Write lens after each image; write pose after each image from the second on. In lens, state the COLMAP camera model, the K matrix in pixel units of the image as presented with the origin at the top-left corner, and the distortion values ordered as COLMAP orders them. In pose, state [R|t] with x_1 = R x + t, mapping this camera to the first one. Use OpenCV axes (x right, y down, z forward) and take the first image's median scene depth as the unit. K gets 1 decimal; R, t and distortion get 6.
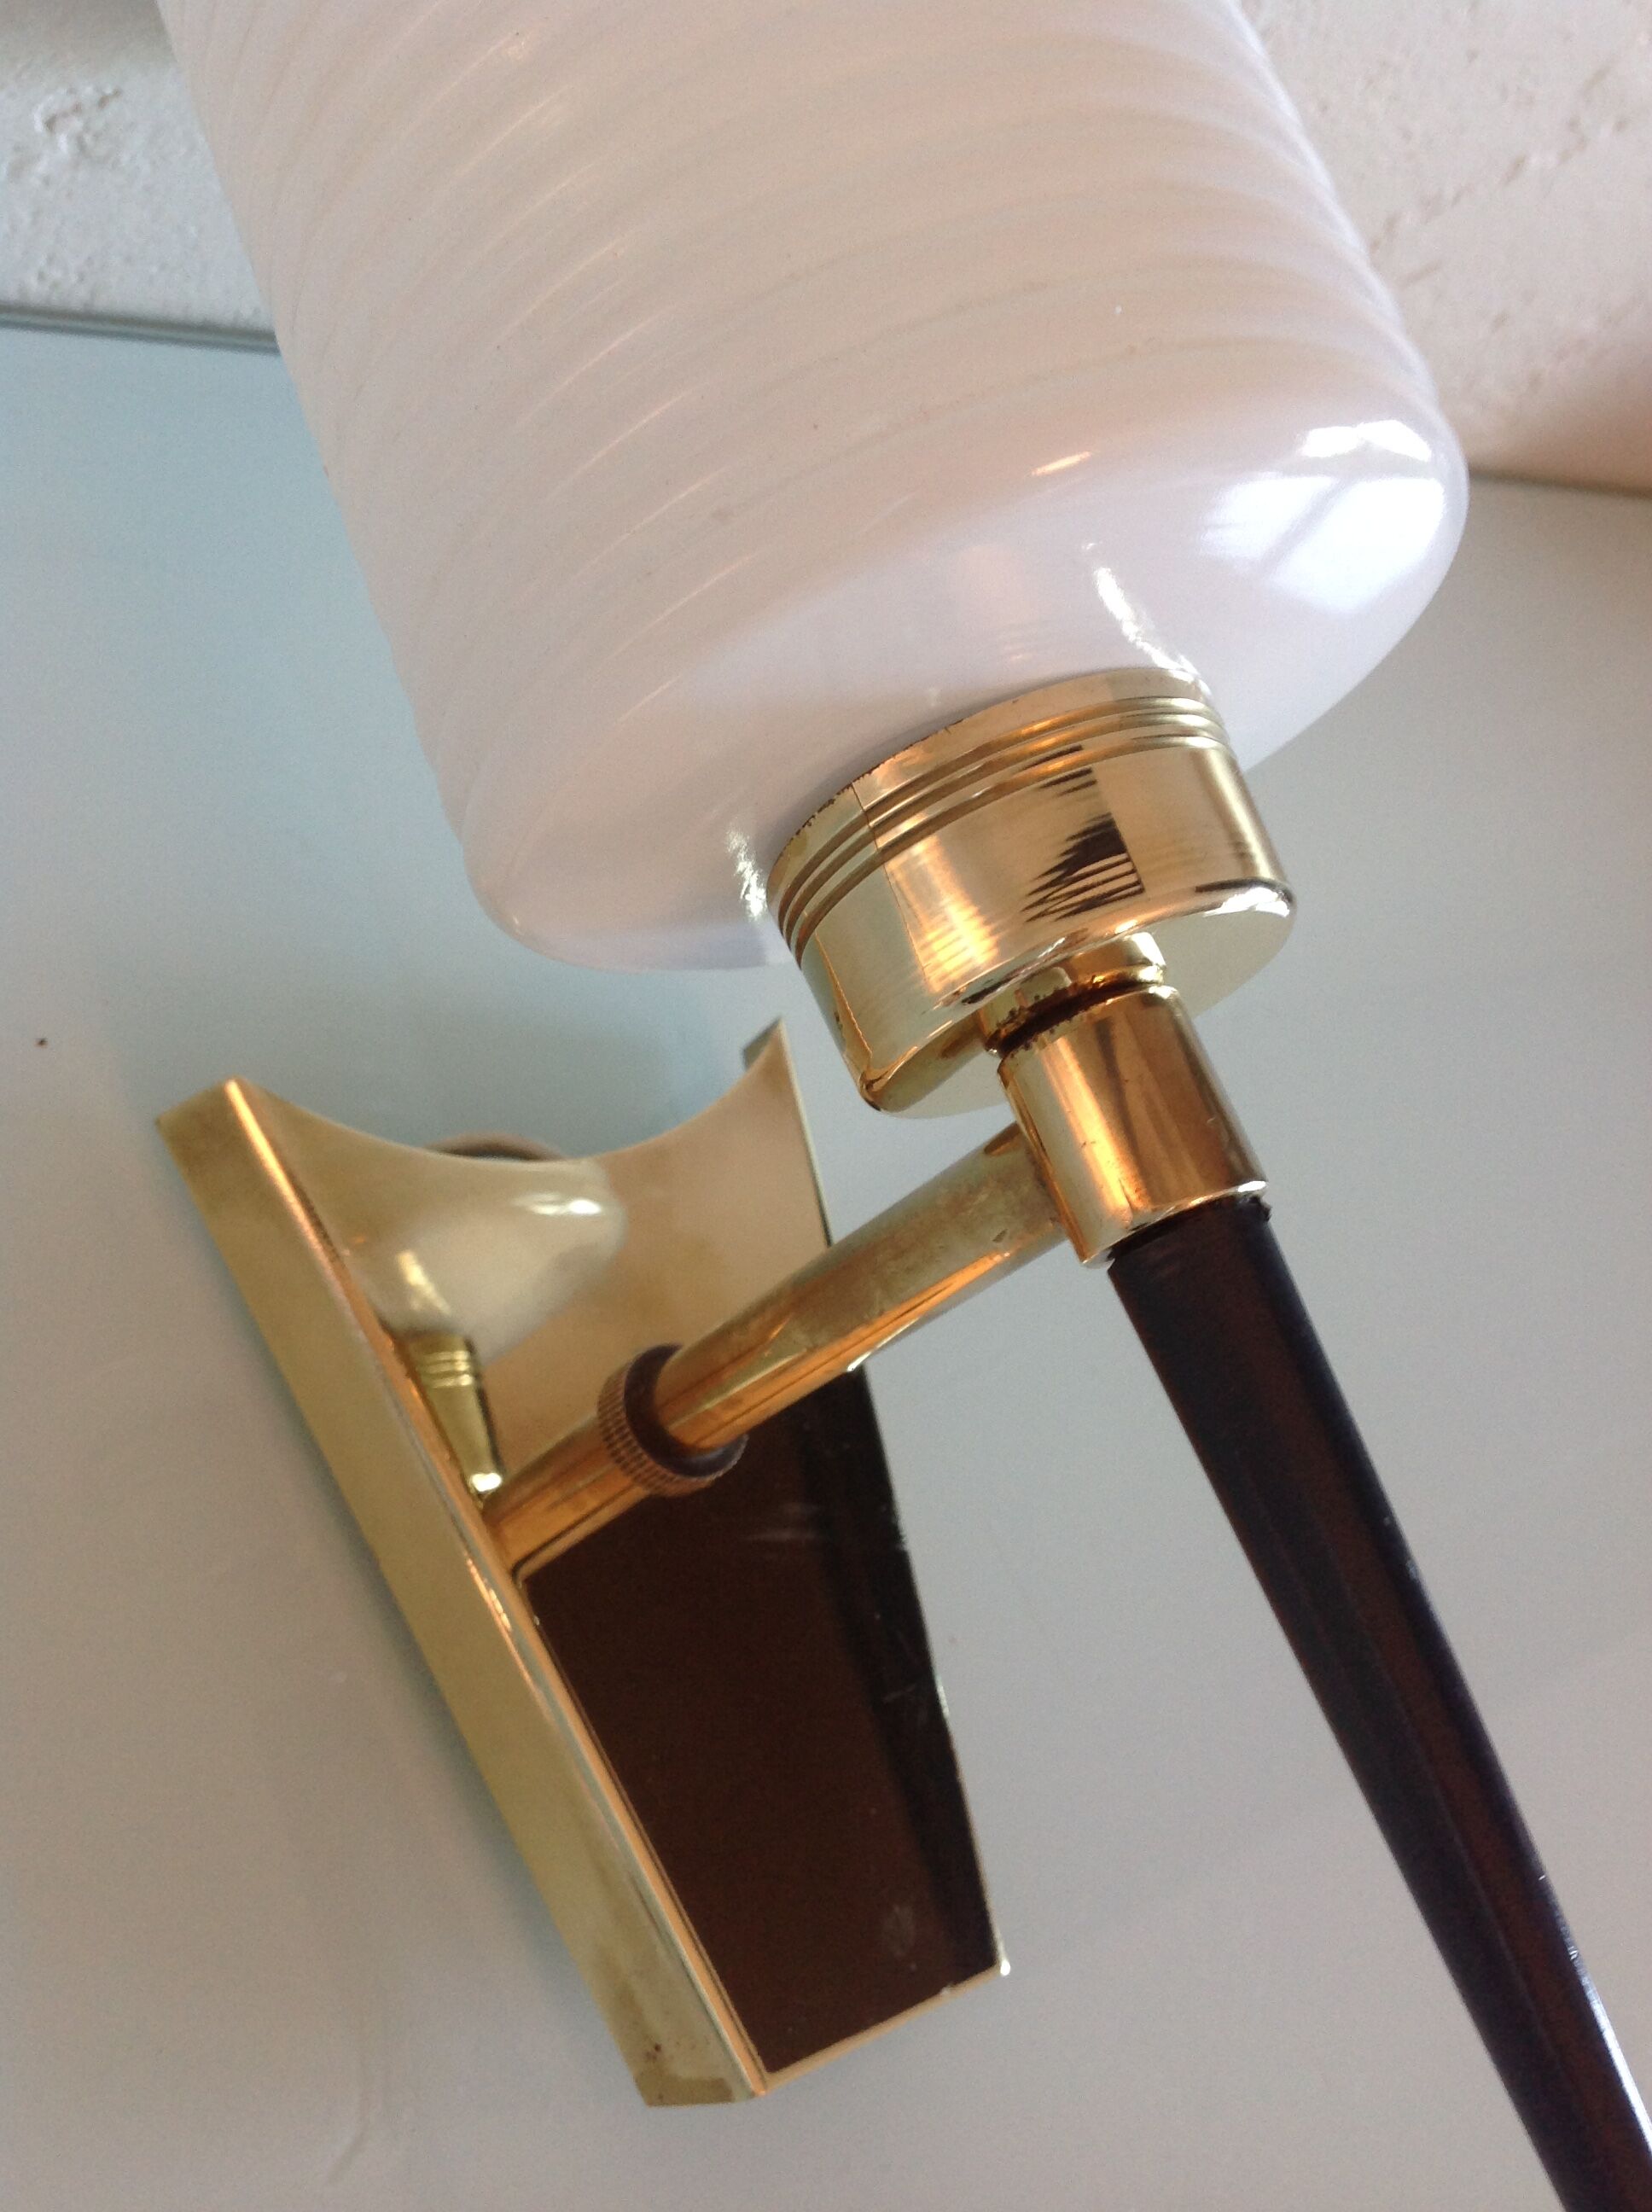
lens RADIAL K [[2234.1, 0, 826.0], [0, 2234.1, 1106.0], [0, 0, 1]] dist [0.000451, -0.115435]
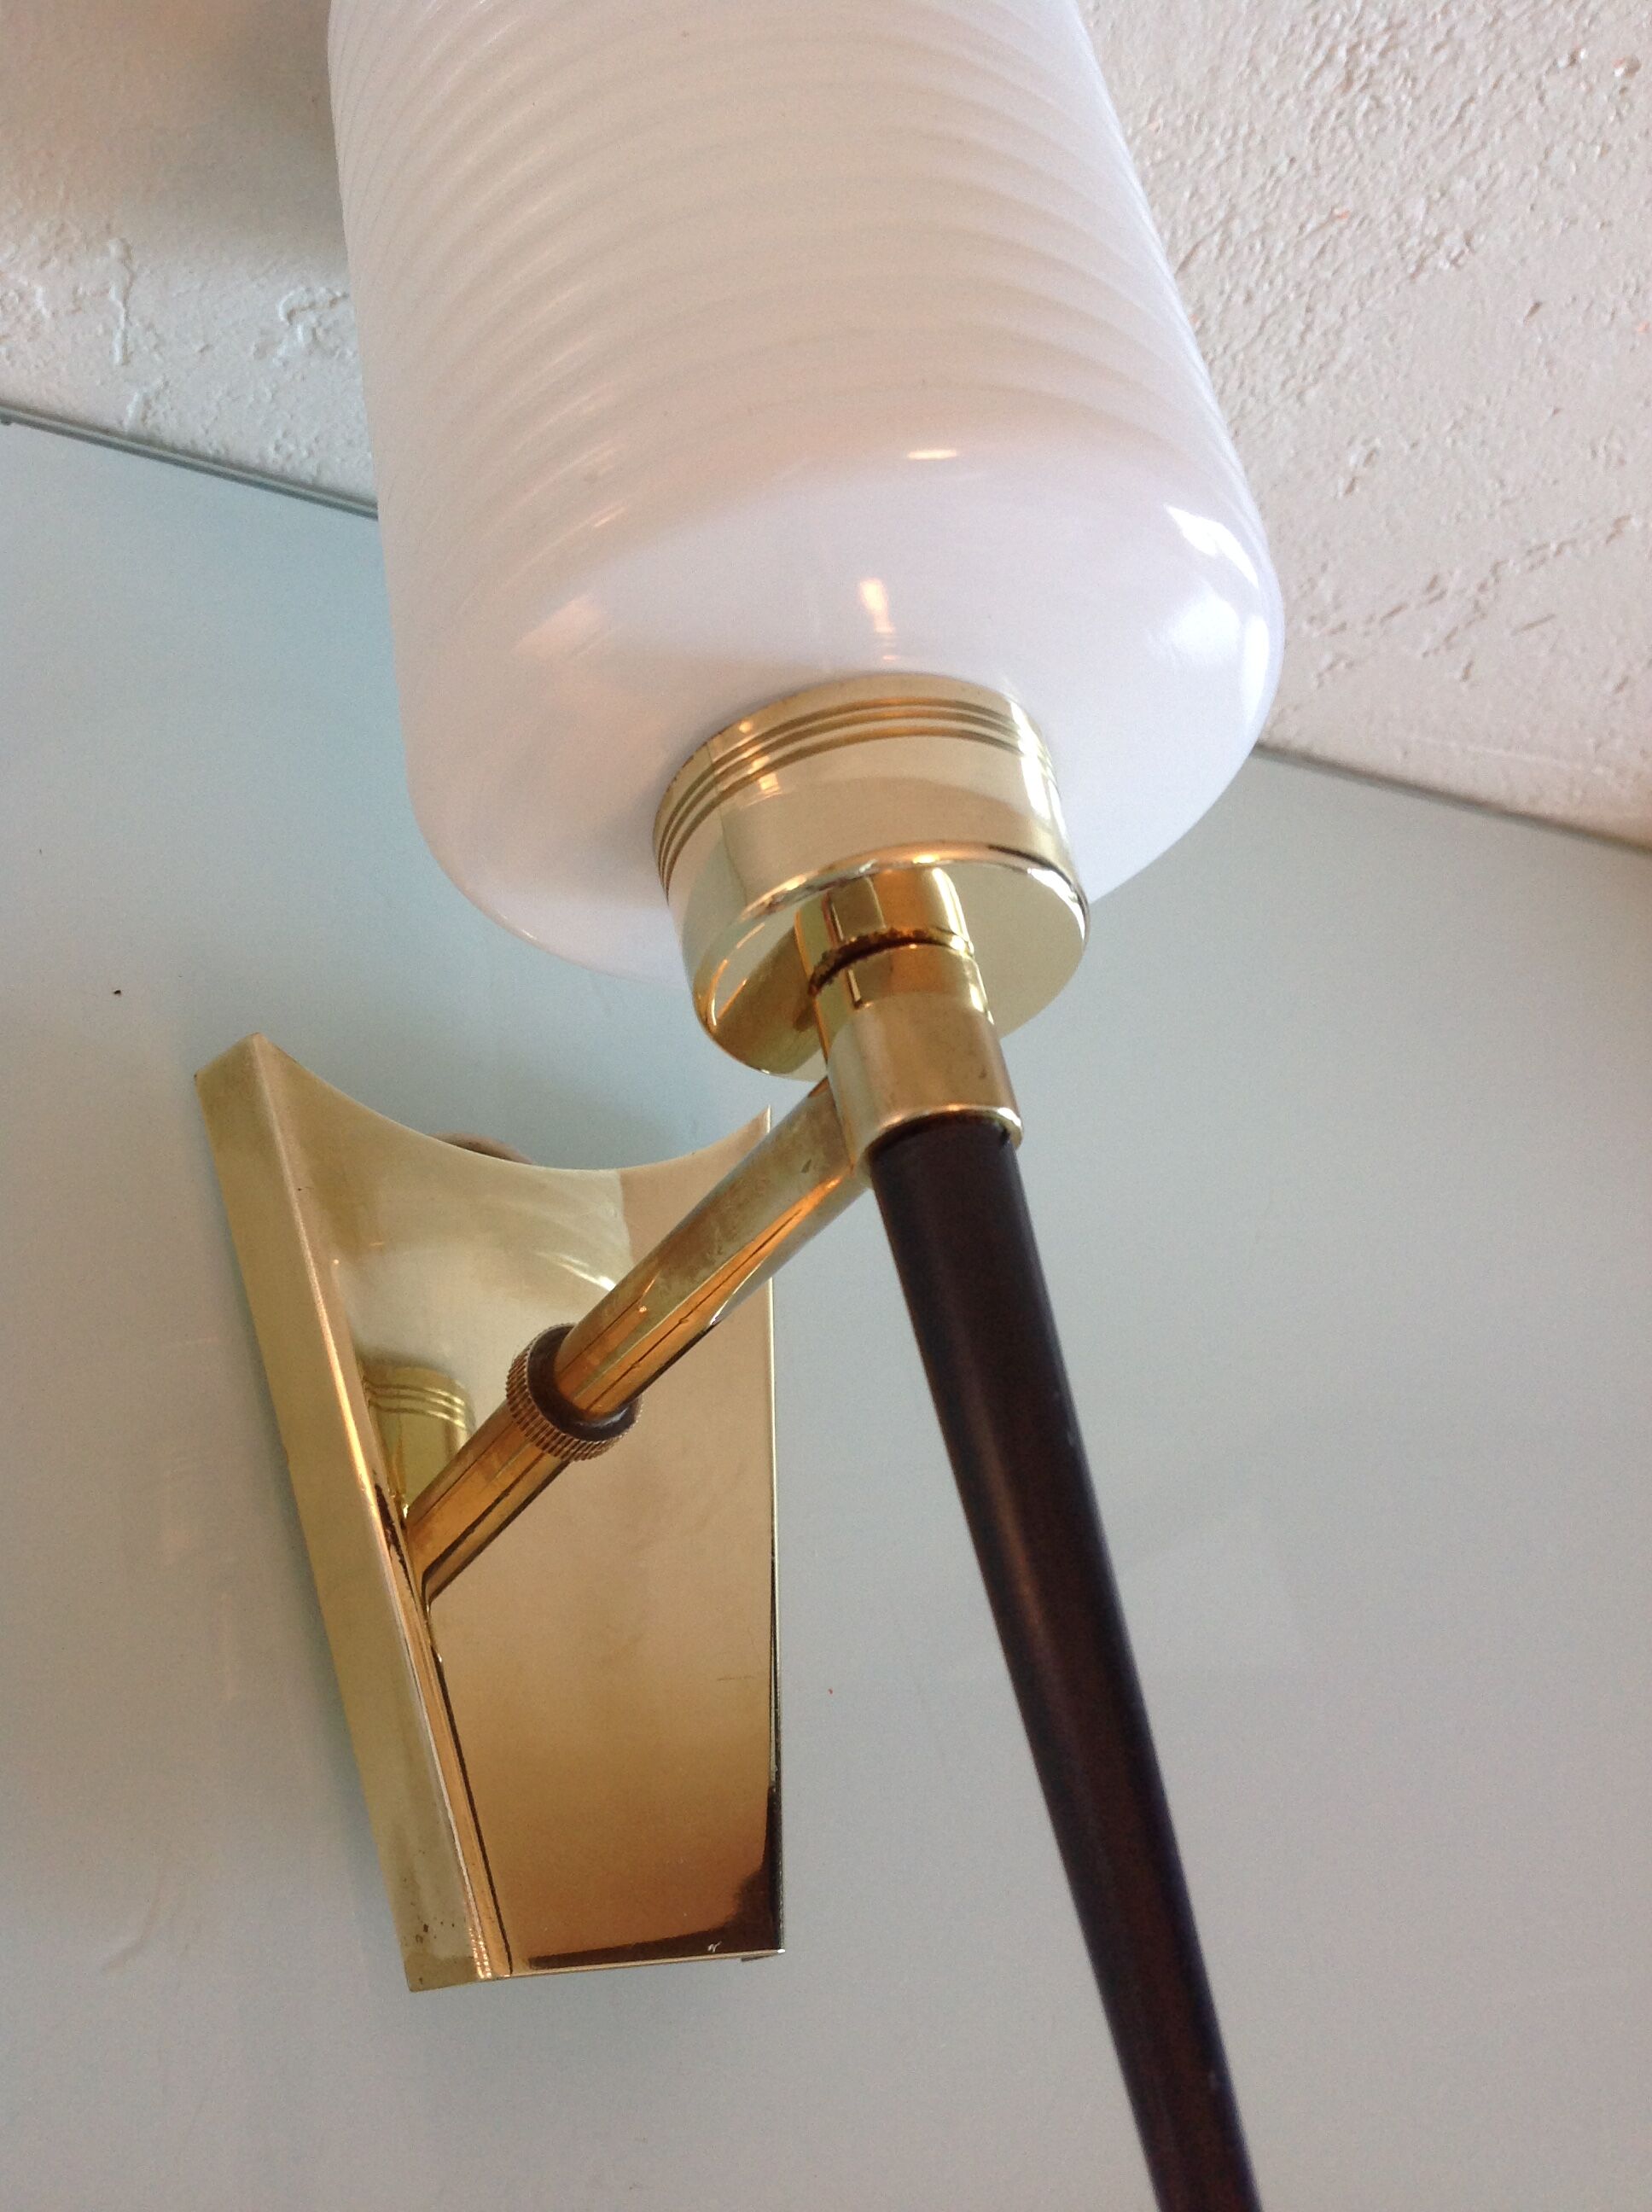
lens RADIAL K [[2234.1, 0, 826.0], [0, 2234.1, 1106.0], [0, 0, 1]] dist [0.000451, -0.115435]
pose [[0.977882, 0.120107, -0.171236, 0.220808], [-0.154462, 0.966701, -0.204035, 0.205176], [0.141028, 0.225972, 0.963871, -0.081994]]
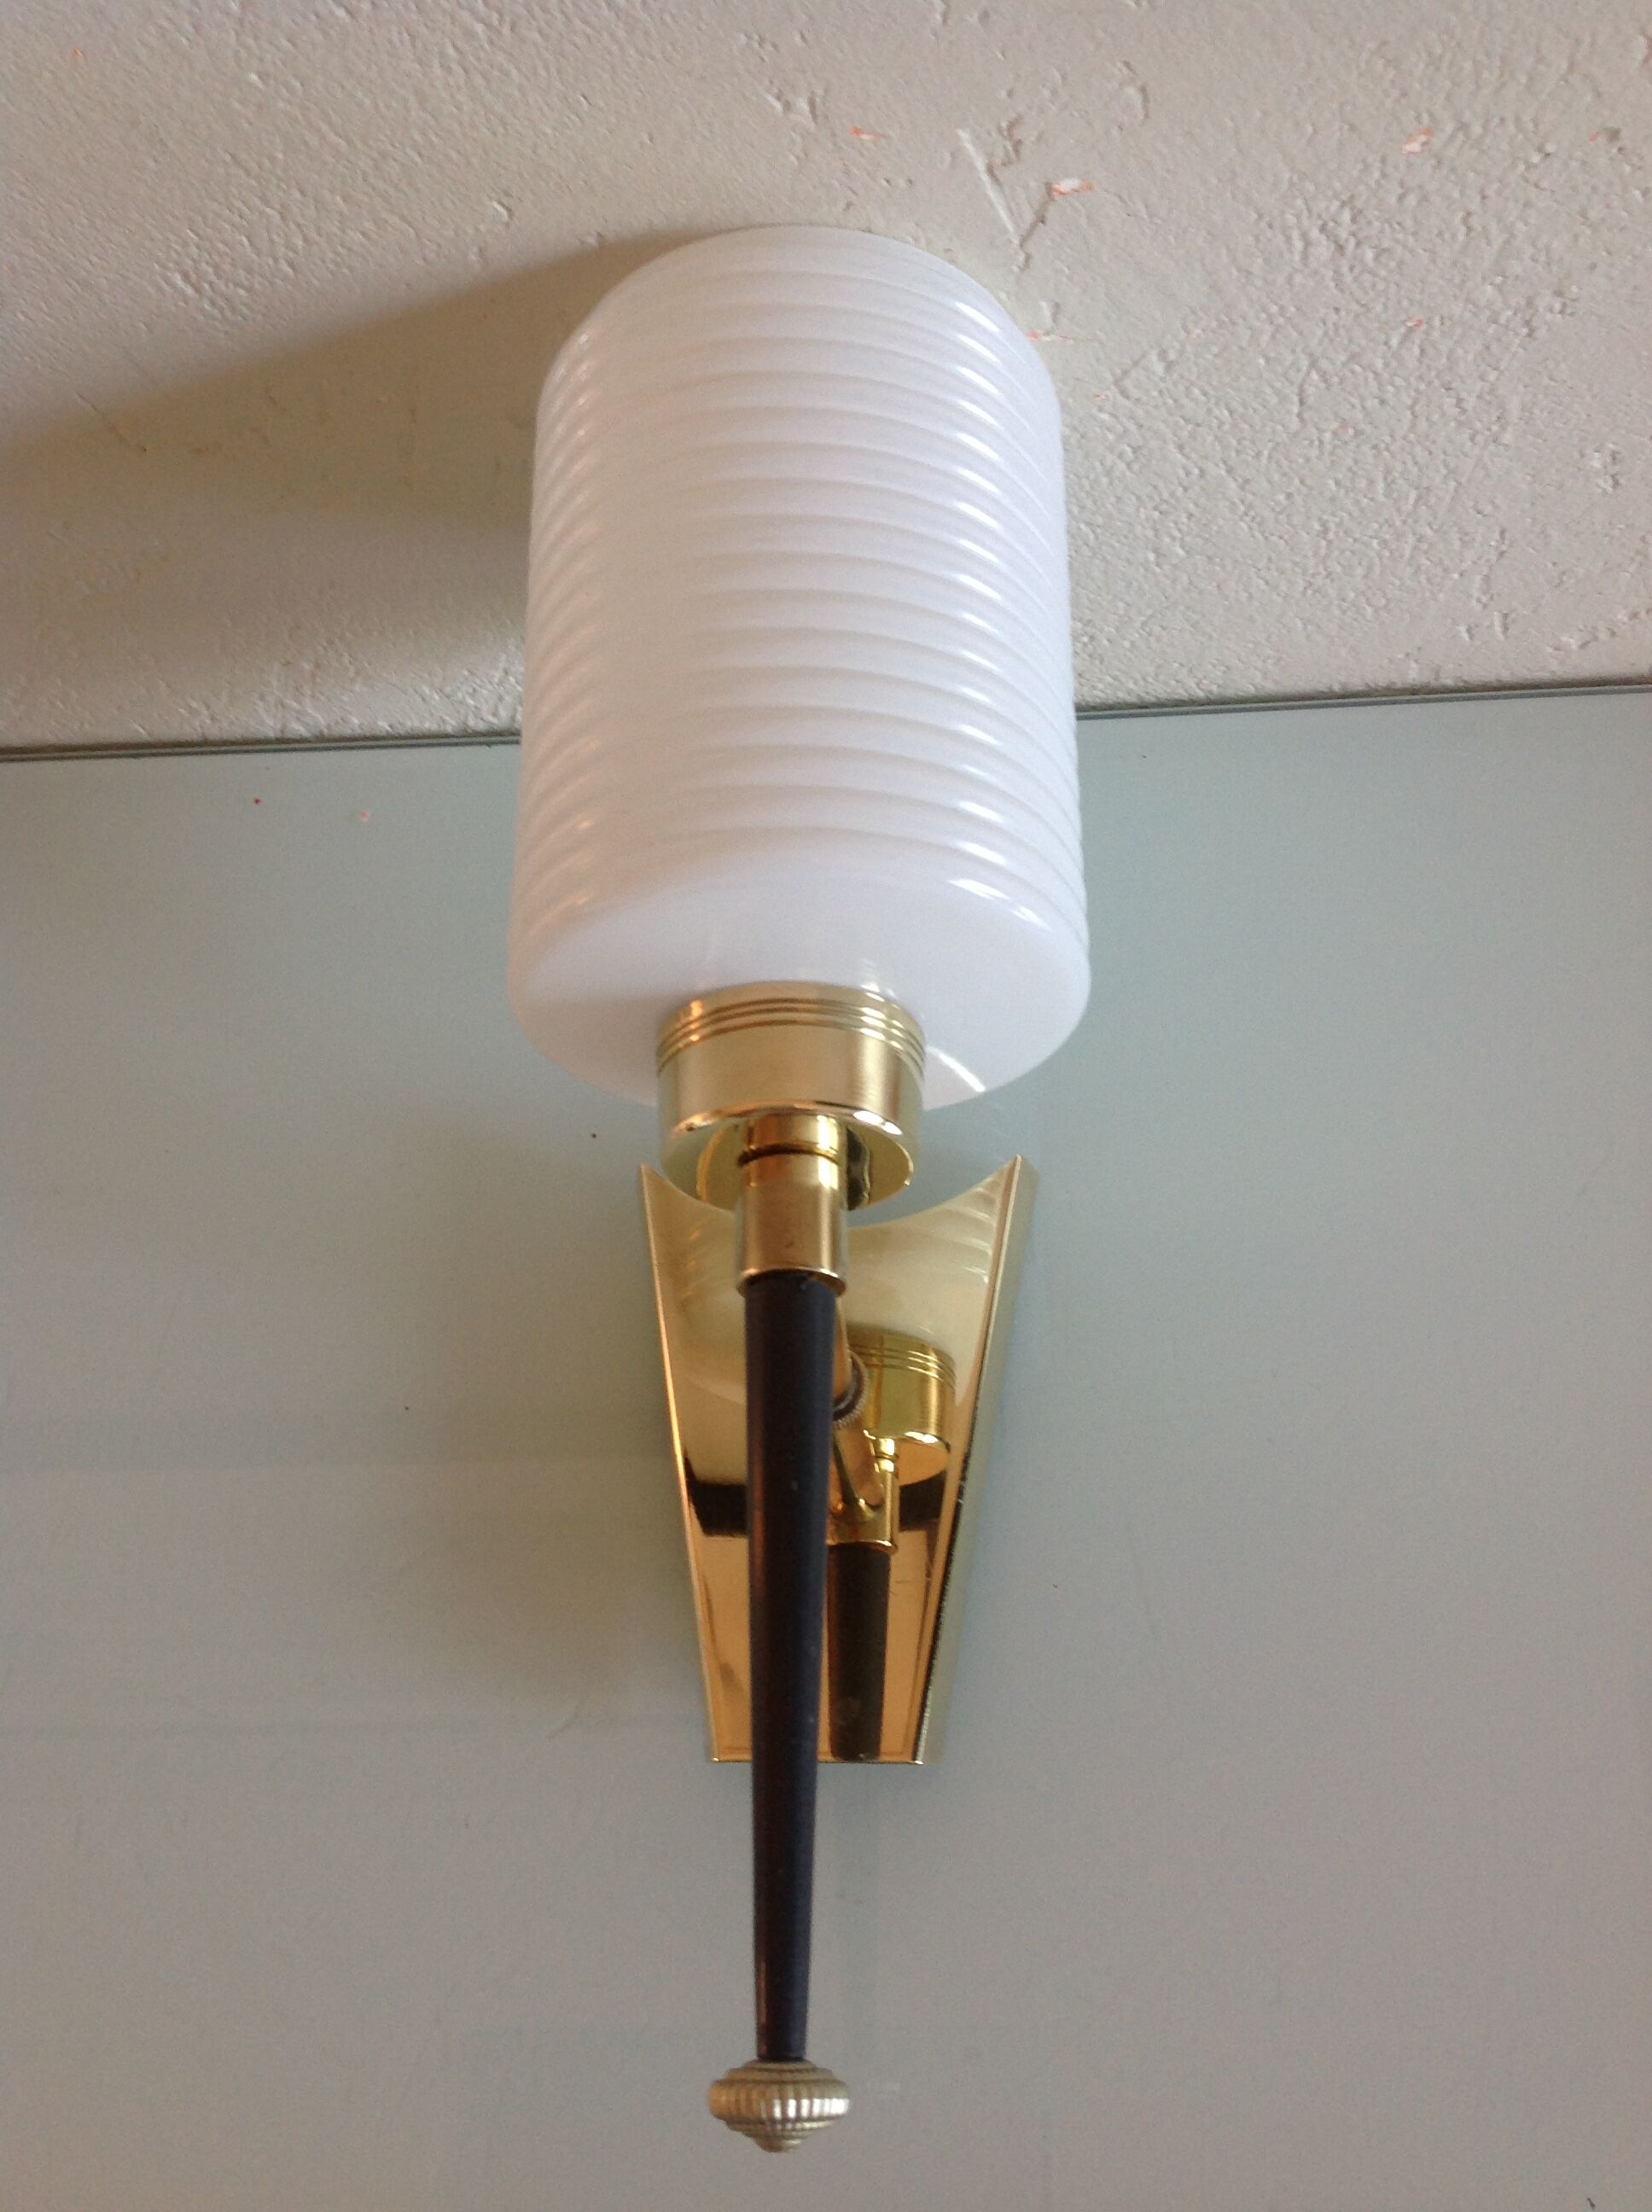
lens RADIAL K [[2234.1, 0, 826.0], [0, 2234.1, 1106.0], [0, 0, 1]] dist [0.000451, -0.115435]
pose [[0.721475, 0.051973, -0.690487, 1.018555], [-0.095999, 0.995057, -0.025409, -0.018724], [0.685754, 0.084618, 0.722898, -0.210973]]
